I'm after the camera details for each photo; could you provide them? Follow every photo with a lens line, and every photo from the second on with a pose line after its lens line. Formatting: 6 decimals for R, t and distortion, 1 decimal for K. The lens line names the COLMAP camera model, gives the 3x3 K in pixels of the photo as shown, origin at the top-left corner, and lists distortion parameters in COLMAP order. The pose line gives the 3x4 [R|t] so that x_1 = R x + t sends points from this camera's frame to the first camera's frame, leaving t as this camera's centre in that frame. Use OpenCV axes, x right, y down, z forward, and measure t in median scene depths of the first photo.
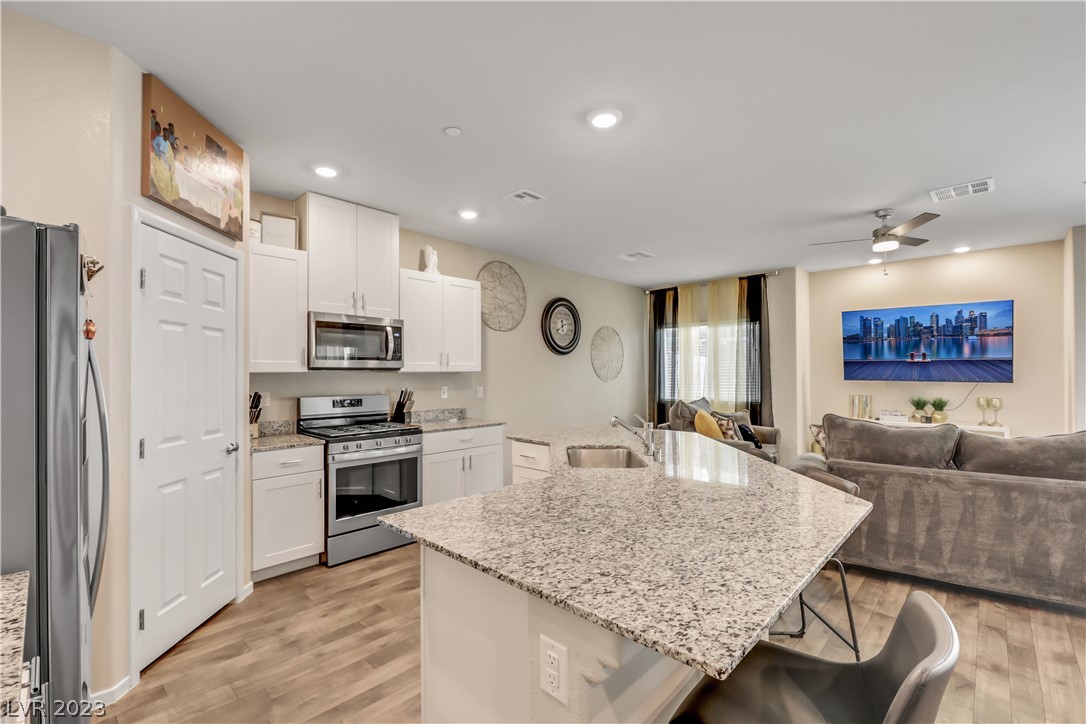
lens RADIAL K [[469.6, 0, 539.7], [0, 469.6, 367.0], [0, 0, 1]] dist [0.002949, -0.003472]
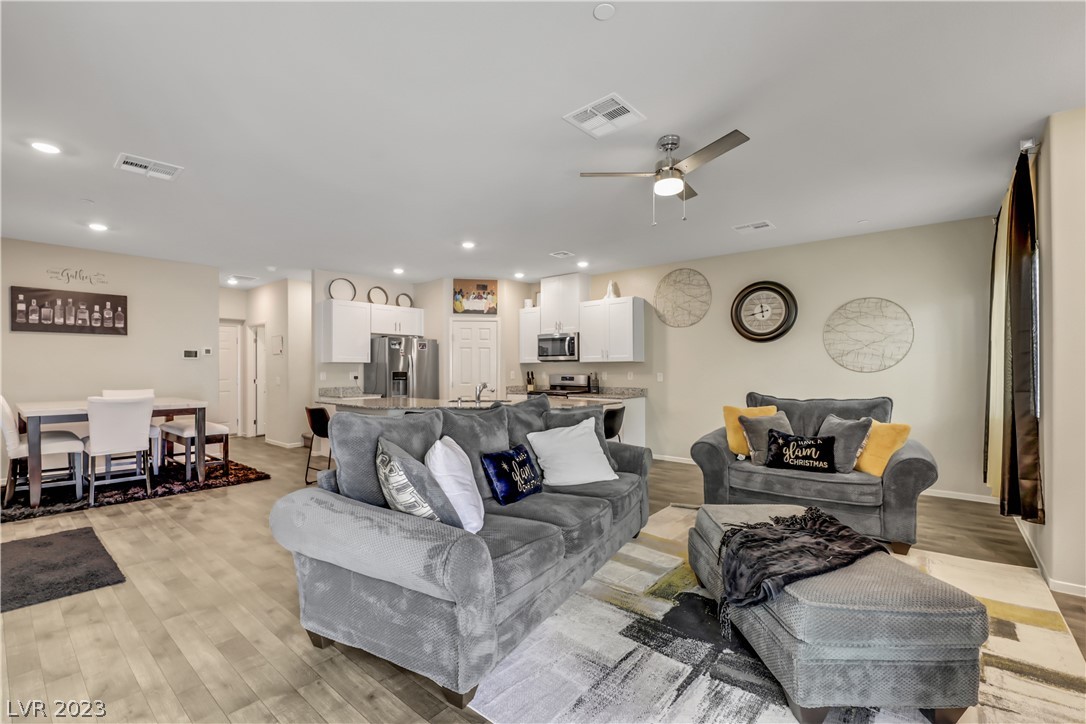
lens RADIAL K [[469.6, 0, 541.6], [0, 469.6, 361.4], [0, 0, 1]] dist [0.002949, -0.003472]
pose [[0.078891, -0.015059, -0.996769, 1.371169], [0.014801, 0.999793, -0.013933, 0.028567], [0.996773, -0.013654, 0.079098, 0.686312]]
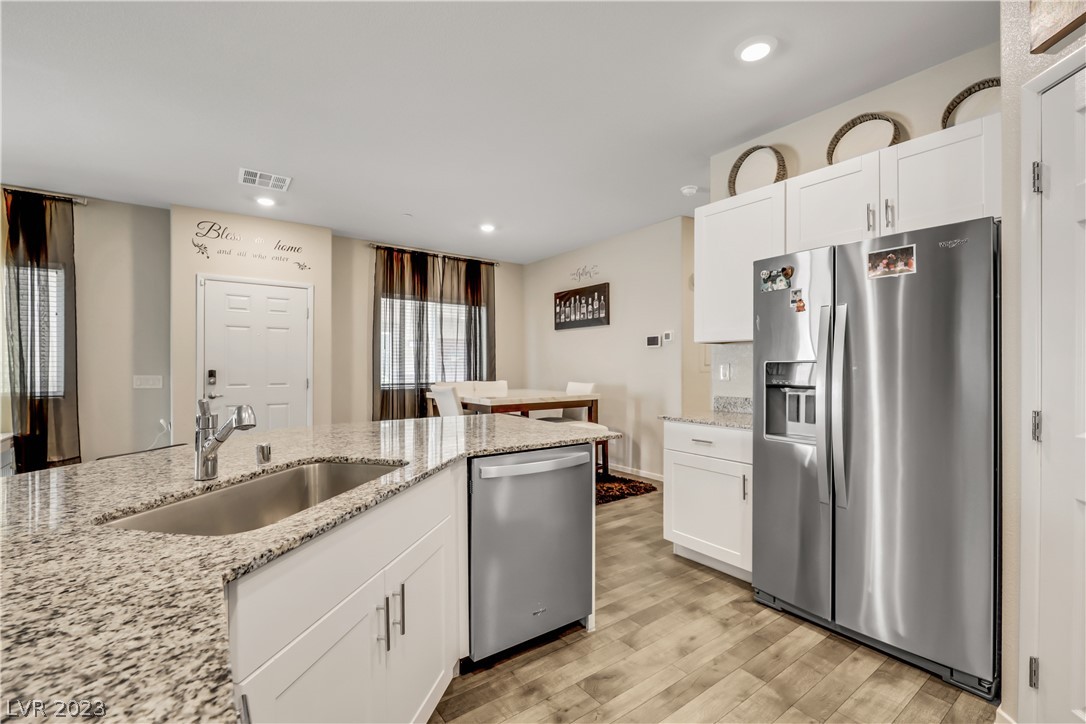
lens RADIAL K [[469.6, 0, 533.7], [0, 469.6, 366.7], [0, 0, 1]] dist [0.002949, -0.003472]
pose [[-0.984597, 0.000348, 0.174837, -0.164310], [-0.001651, 0.999935, -0.011290, 0.044559], [-0.174830, -0.011405, -0.984533, 0.886600]]
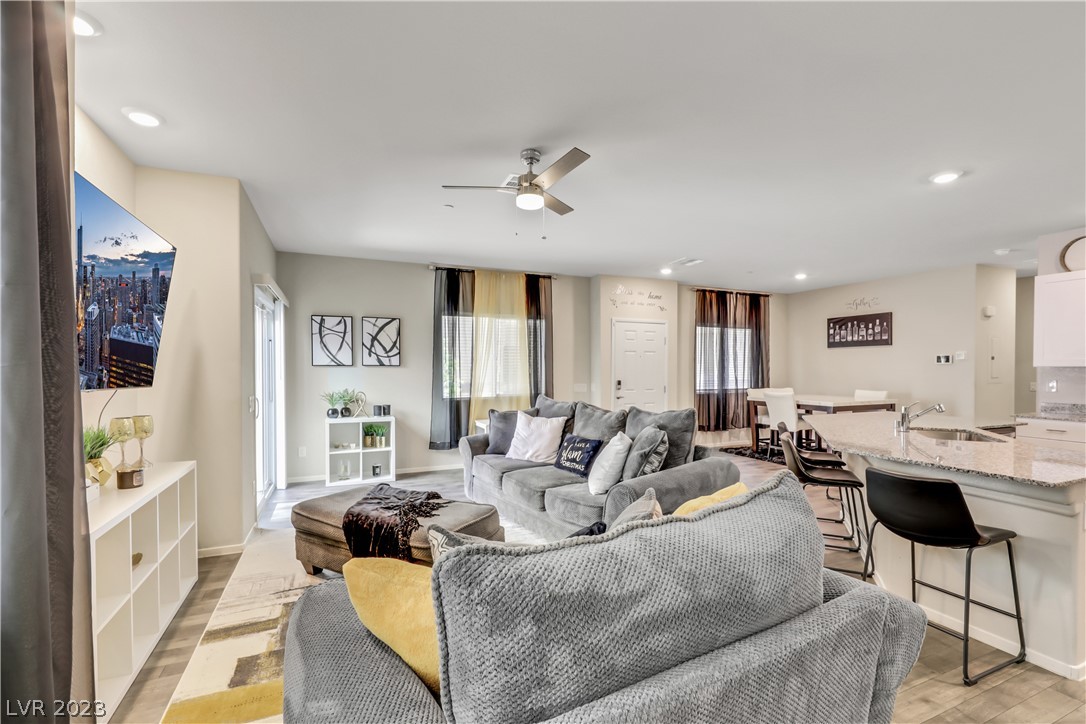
lens RADIAL K [[469.6, 0, 537.5], [0, 469.6, 375.2], [0, 0, 1]] dist [0.002949, -0.003472]
pose [[-0.920458, -0.005791, 0.390798, 0.369021], [-0.004653, 0.999982, 0.003859, 0.018872], [-0.390813, 0.001734, -0.920469, 1.602874]]
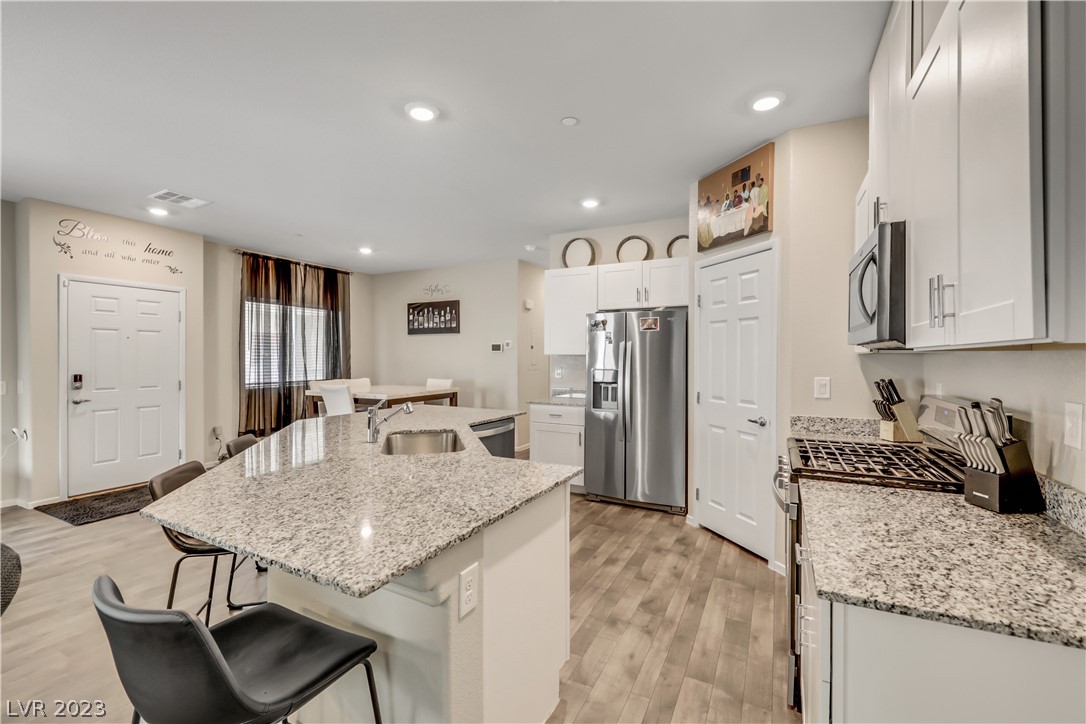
lens RADIAL K [[469.6, 0, 536.0], [0, 469.6, 360.6], [0, 0, 1]] dist [0.002949, -0.003472]
pose [[-0.957548, 0.000911, -0.288273, 0.080550], [0.002080, 0.999991, -0.003748, 0.016673], [0.288267, -0.004189, -0.957541, 1.243297]]
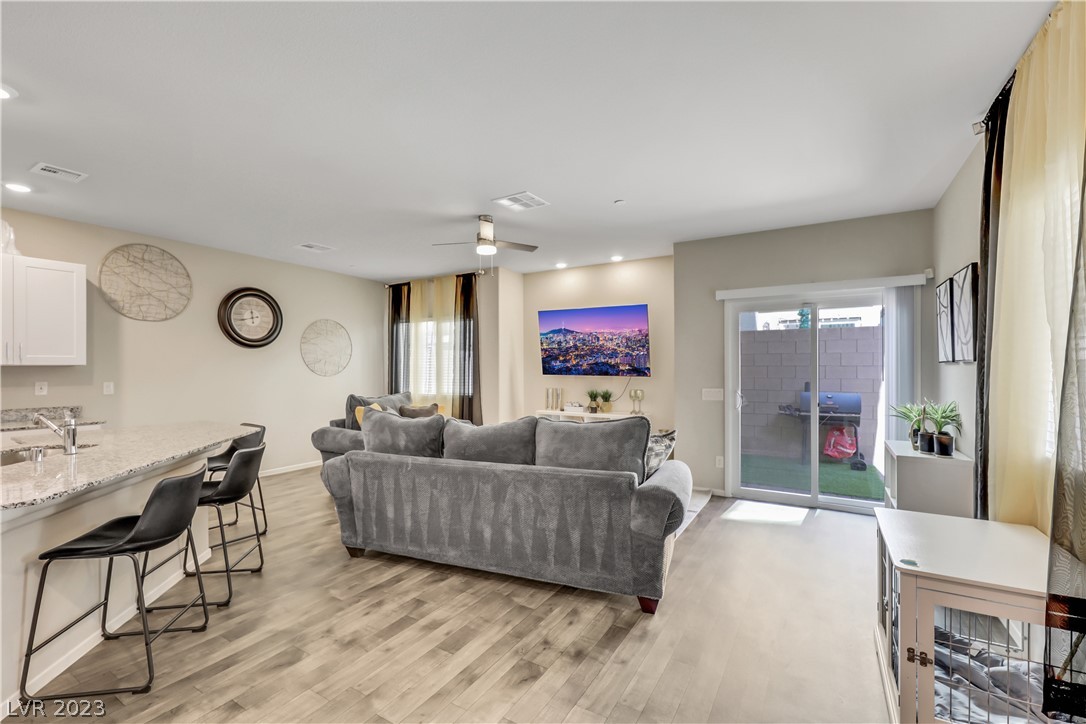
lens RADIAL K [[469.6, 0, 541.4], [0, 469.6, 364.1], [0, 0, 1]] dist [0.002949, -0.003472]
pose [[0.975399, 0.003515, 0.220417, 0.583765], [-0.004556, 0.999981, 0.004215, -0.000792], [-0.220398, -0.005115, 0.975397, -0.073284]]
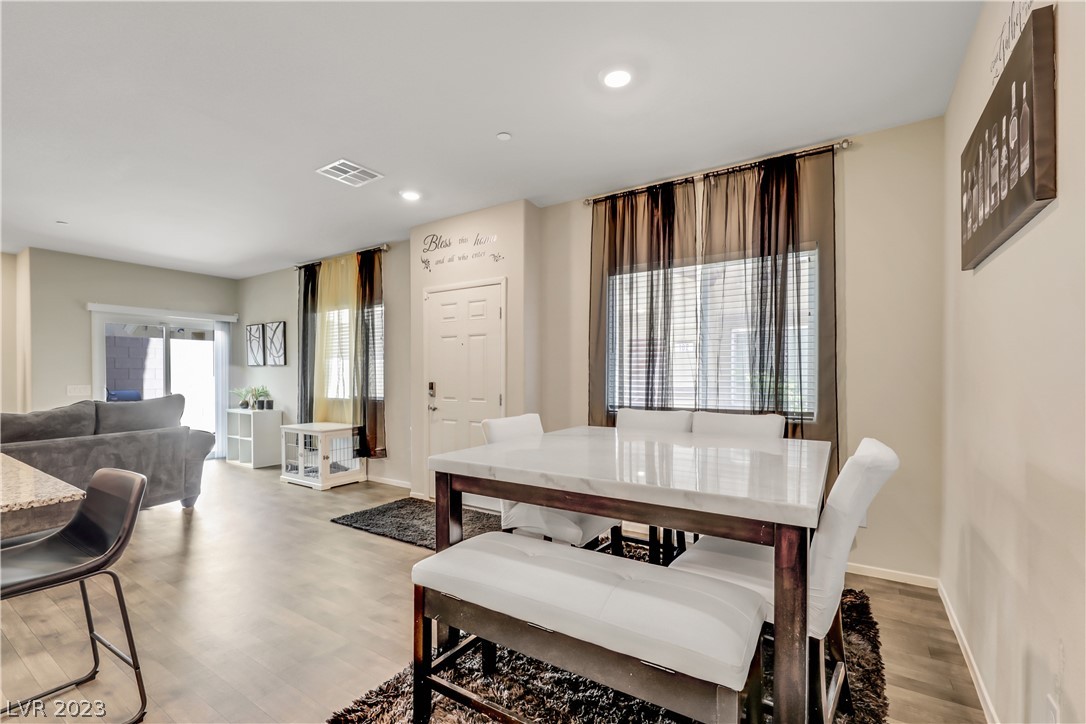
lens RADIAL K [[469.6, 0, 538.0], [0, 469.6, 382.5], [0, 0, 1]] dist [0.002949, -0.003472]
pose [[-0.194008, -0.015099, 0.980884, -0.361463], [-0.011046, 0.999852, 0.013206, 0.024796], [-0.980938, -0.008272, -0.194146, -0.081629]]
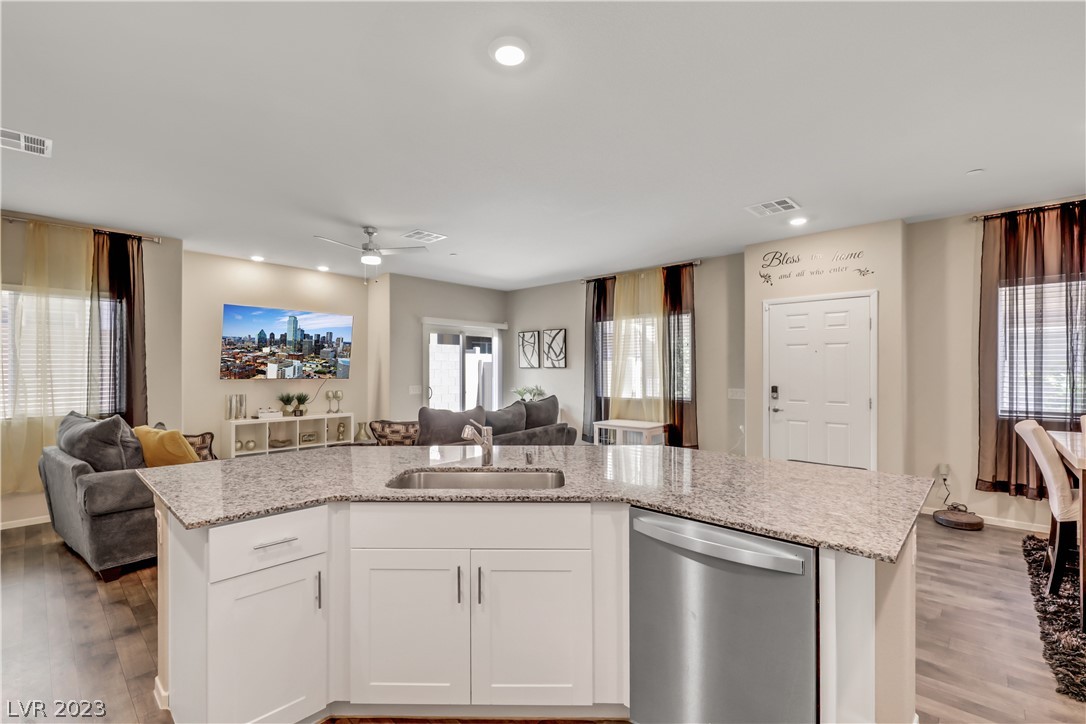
lens RADIAL K [[469.6, 0, 547.2], [0, 469.6, 369.4], [0, 0, 1]] dist [0.002949, -0.003472]
pose [[-0.040098, 0.000406, 0.999196, -0.414960], [-0.008796, 0.999961, -0.000759, 0.005301], [-0.999157, -0.008819, -0.040093, 0.575511]]
